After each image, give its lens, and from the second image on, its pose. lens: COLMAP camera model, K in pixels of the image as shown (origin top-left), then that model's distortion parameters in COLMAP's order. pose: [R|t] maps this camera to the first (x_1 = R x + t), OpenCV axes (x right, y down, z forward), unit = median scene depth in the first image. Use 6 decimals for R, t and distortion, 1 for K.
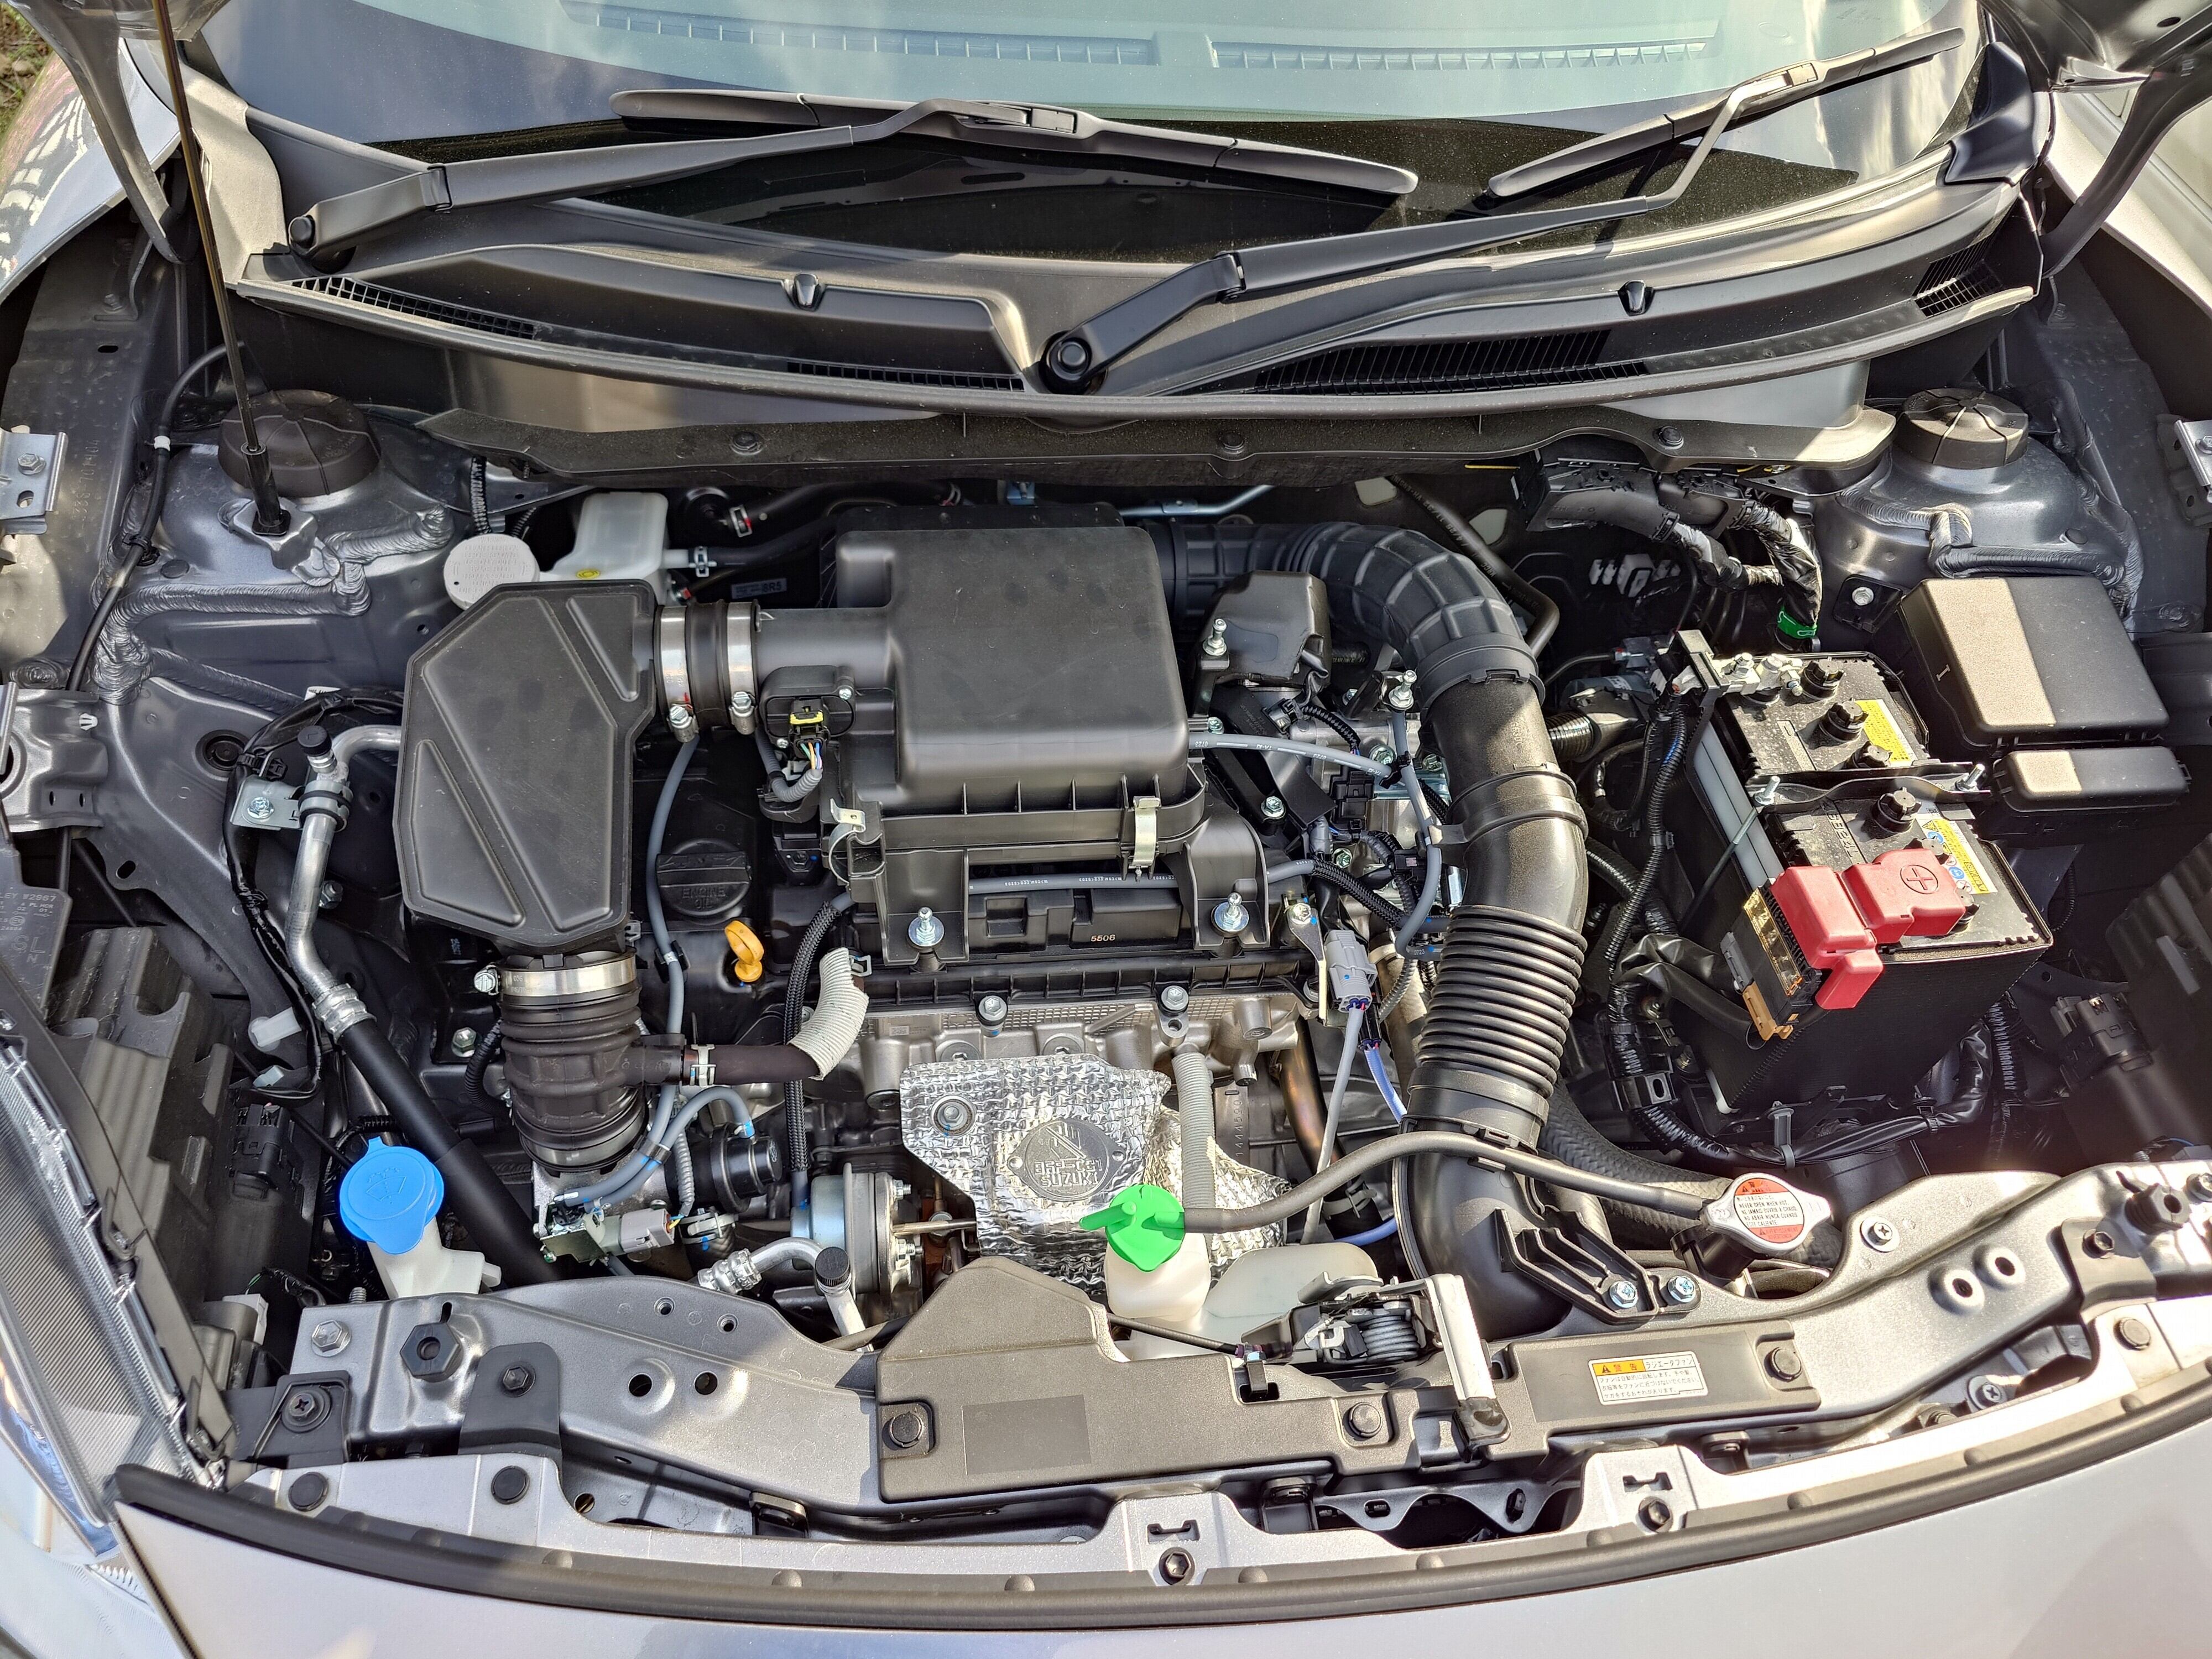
lens RADIAL K [[1711.8, 0, 1108.1], [0, 1711.8, 832.2], [0, 0, 1]] dist [0.027449, 0.000789]
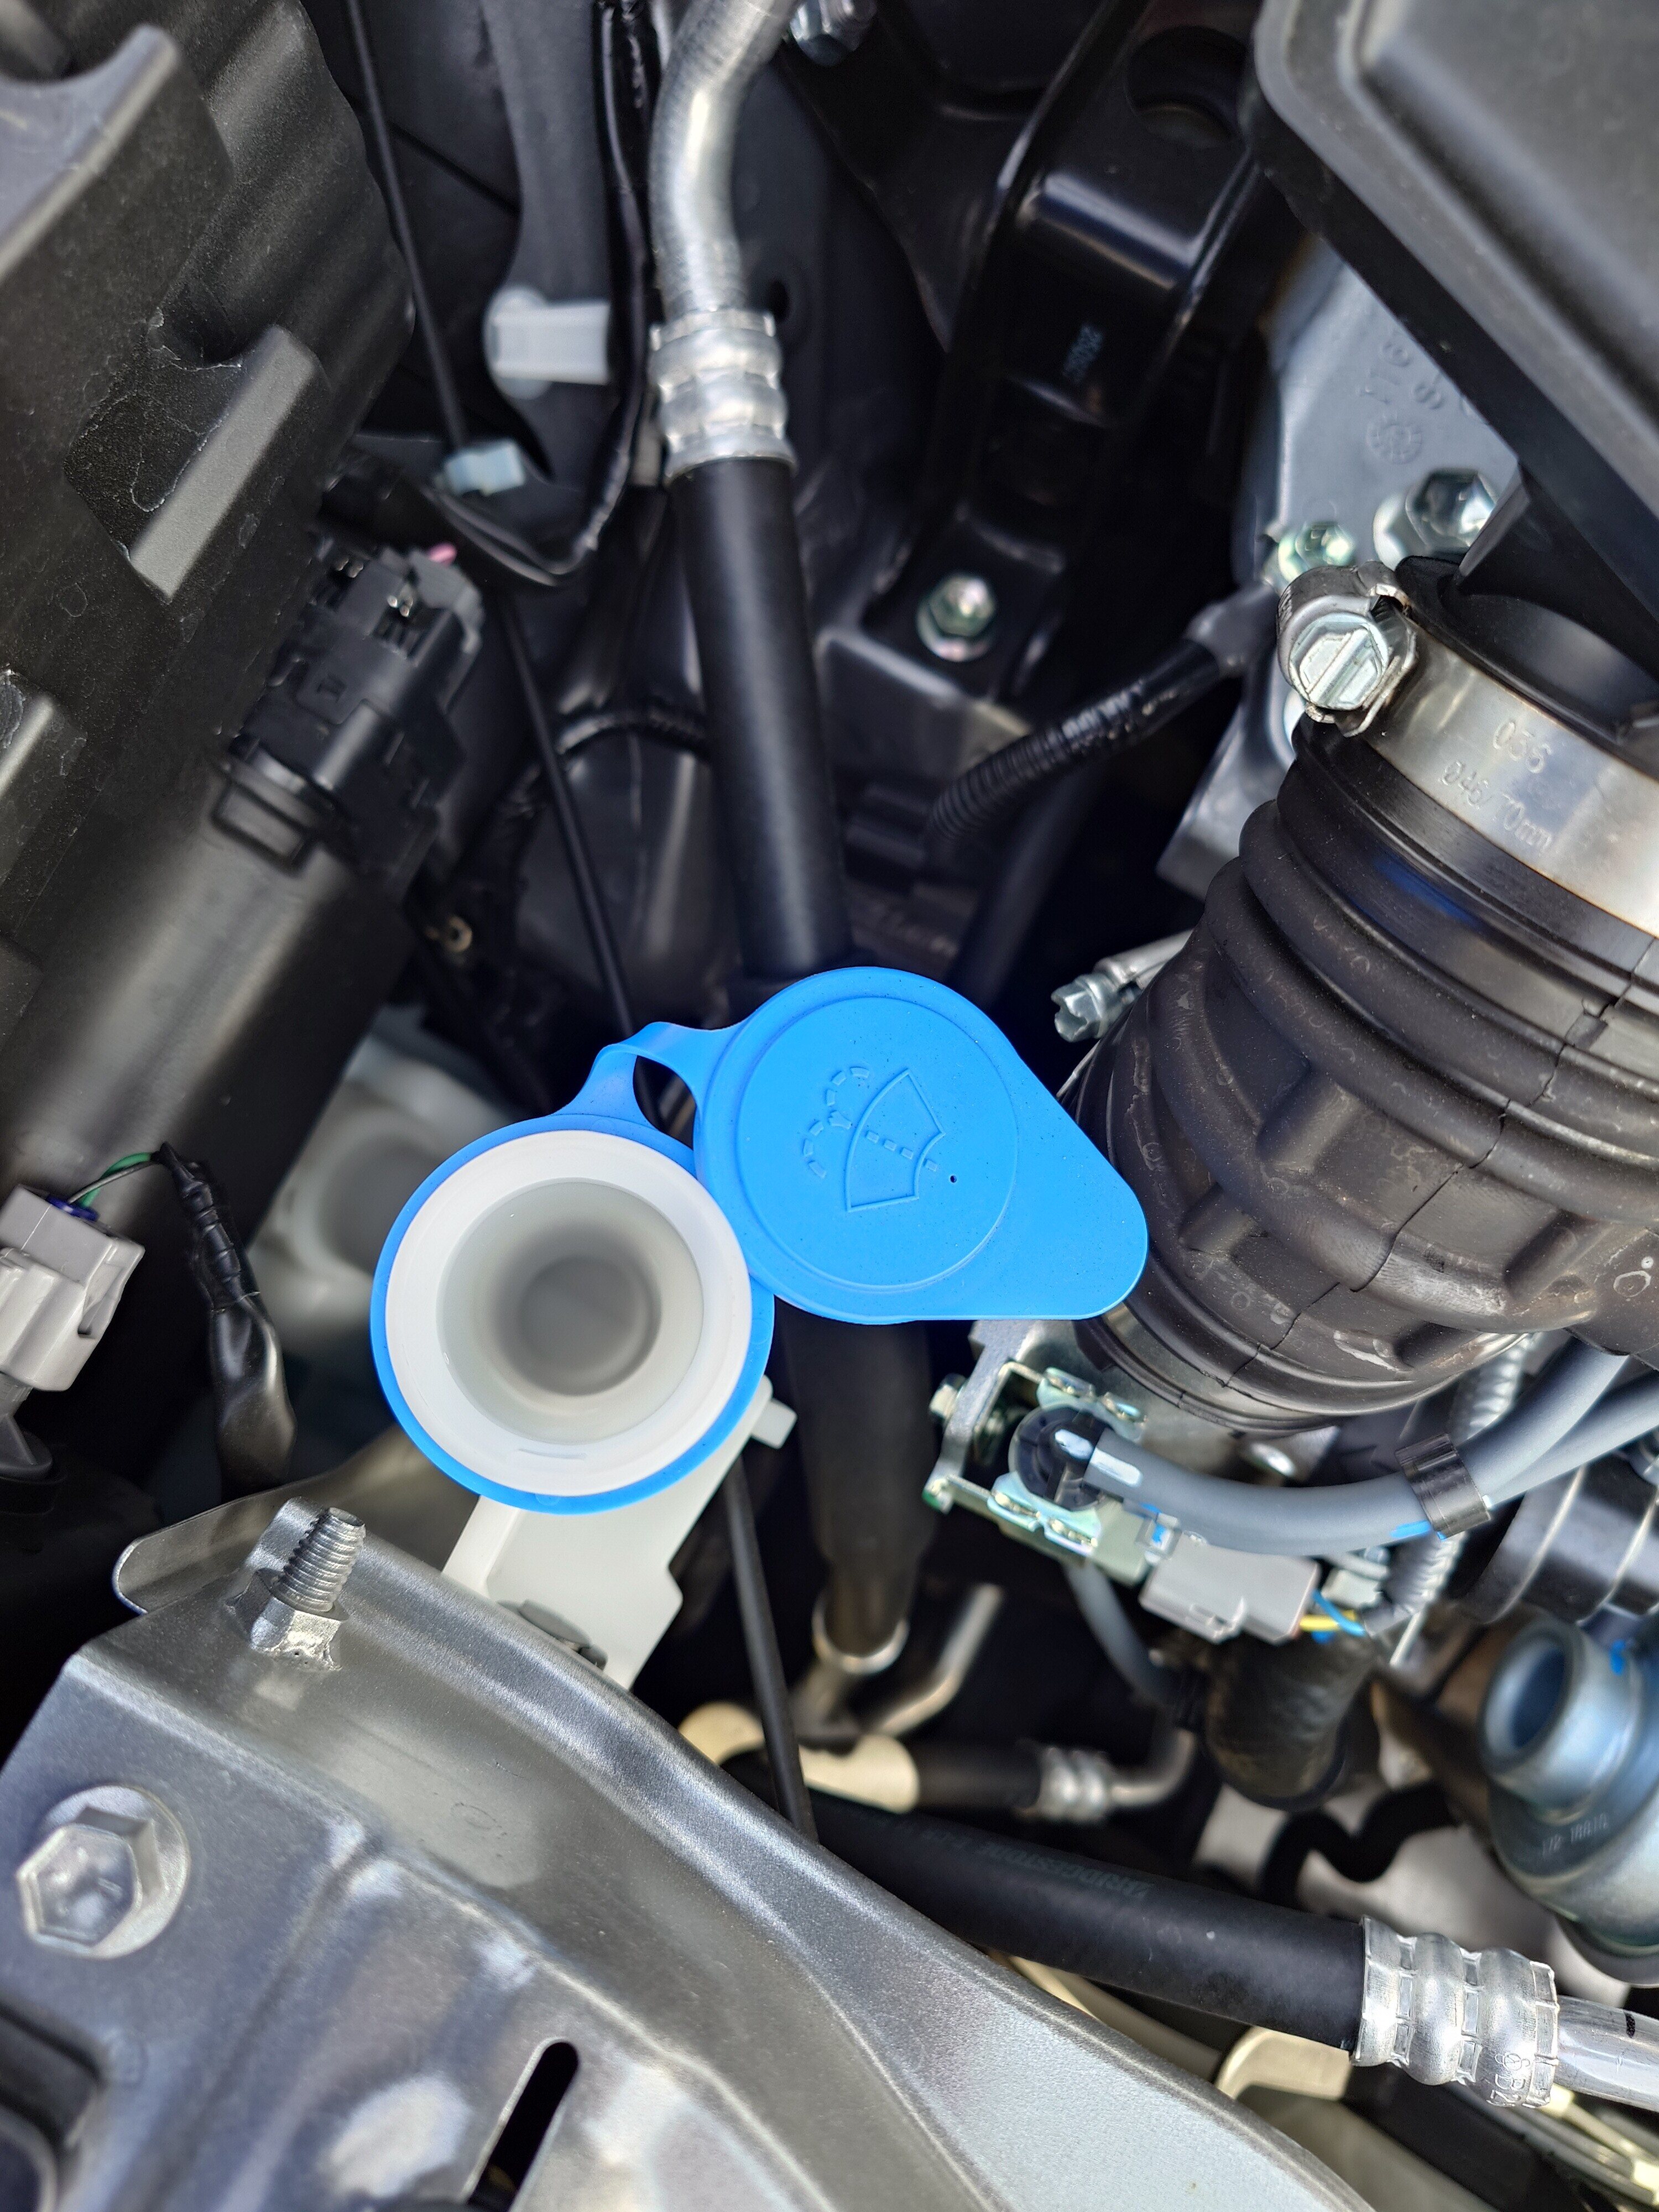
lens RADIAL K [[1711.8, 0, 826.4], [0, 1711.8, 1106.2], [0, 0, 1]] dist [0.027449, 0.000789]
pose [[0.828402, 0.541393, -0.143678, -0.305356], [-0.432532, 0.781266, 0.450044, 0.053917], [0.355902, -0.310672, 0.881372, 0.670691]]
